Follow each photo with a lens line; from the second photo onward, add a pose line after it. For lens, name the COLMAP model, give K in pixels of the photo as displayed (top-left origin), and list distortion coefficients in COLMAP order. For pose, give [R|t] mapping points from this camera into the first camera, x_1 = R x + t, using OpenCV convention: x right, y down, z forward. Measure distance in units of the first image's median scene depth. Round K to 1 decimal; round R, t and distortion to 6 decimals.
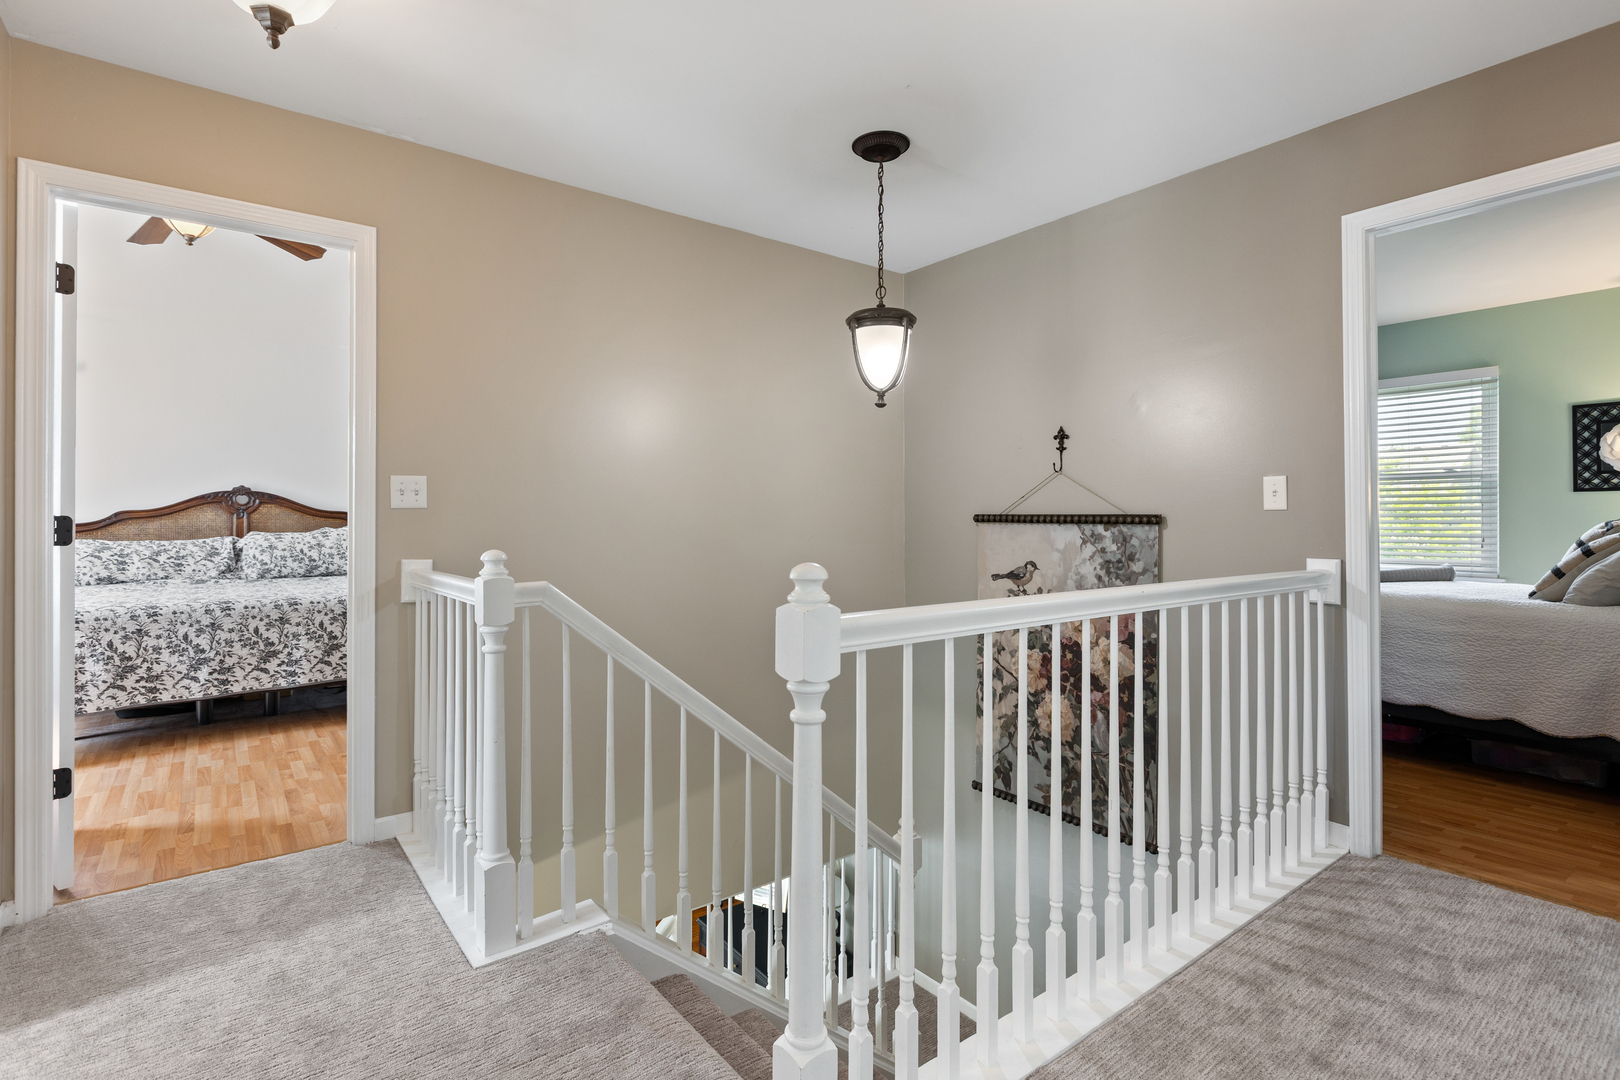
lens RADIAL K [[771.3, 0, 798.8], [0, 771.3, 514.2], [0, 0, 1]] dist [-0.003947, -0.000910]
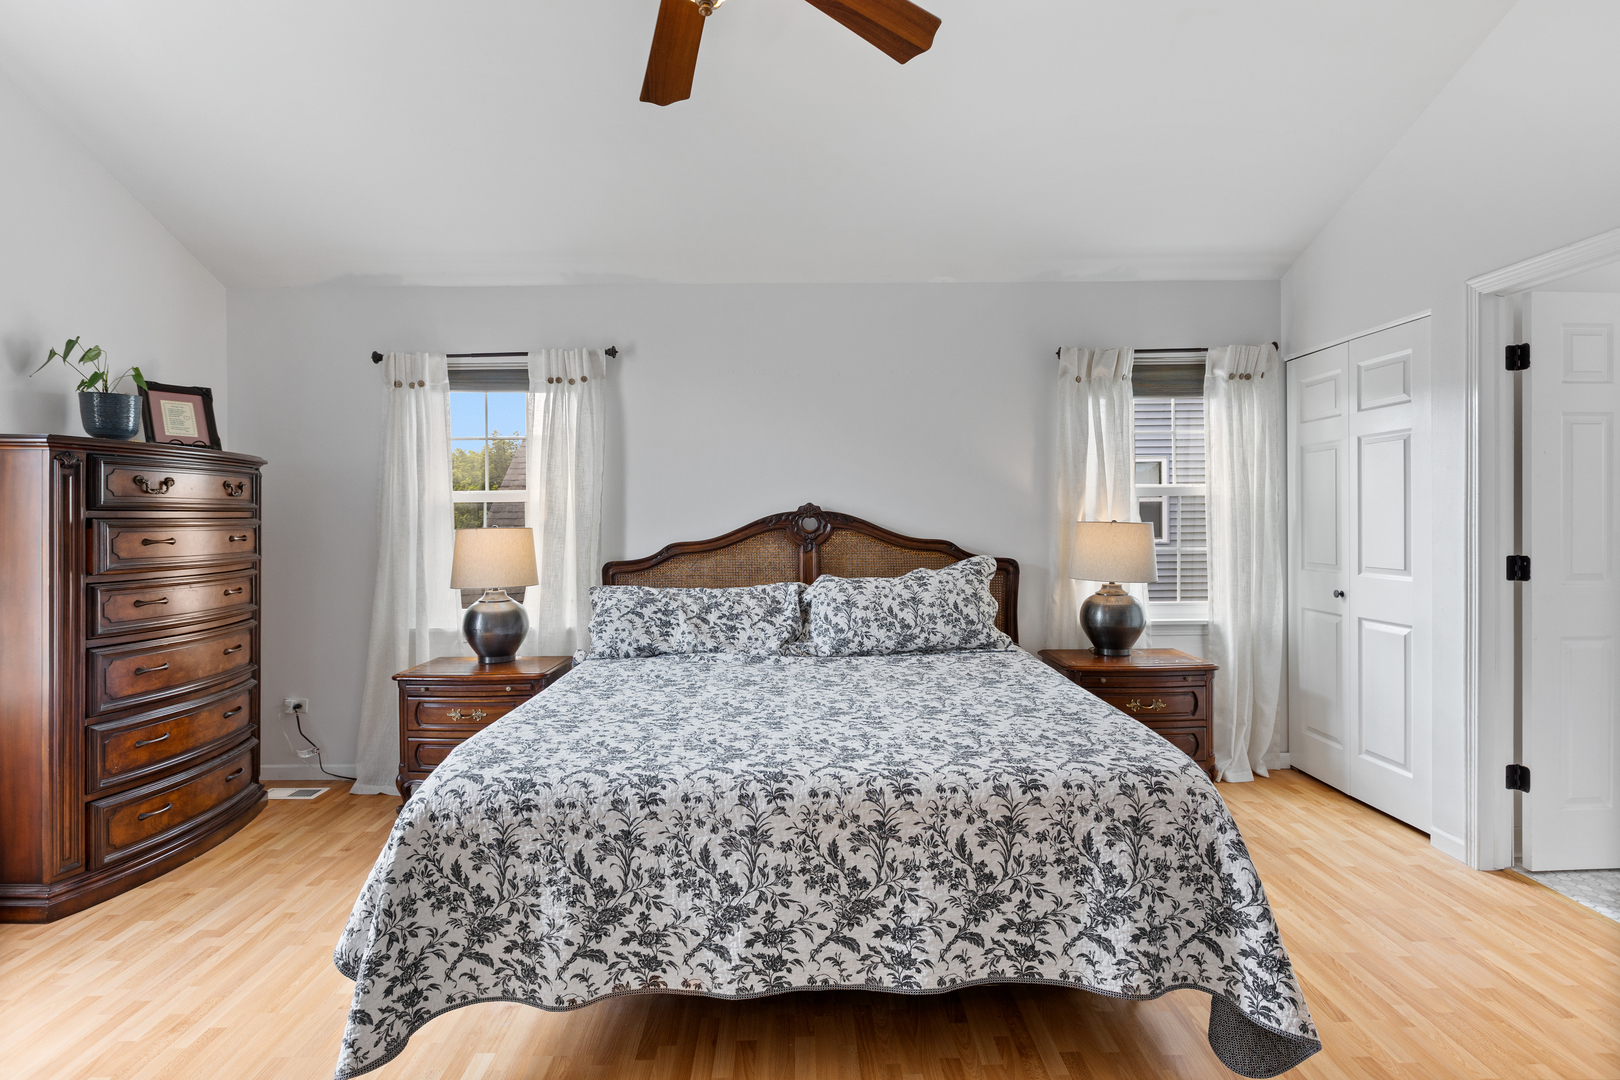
lens RADIAL K [[820.8, 0, 808.9], [0, 820.8, 527.8], [0, 0, 1]] dist [-0.001162, -0.000404]
pose [[0.805208, -0.002092, -0.592988, -0.342758], [0.011918, 0.999849, 0.012655, -0.028280], [0.592872, -0.017257, 0.805112, 0.483433]]
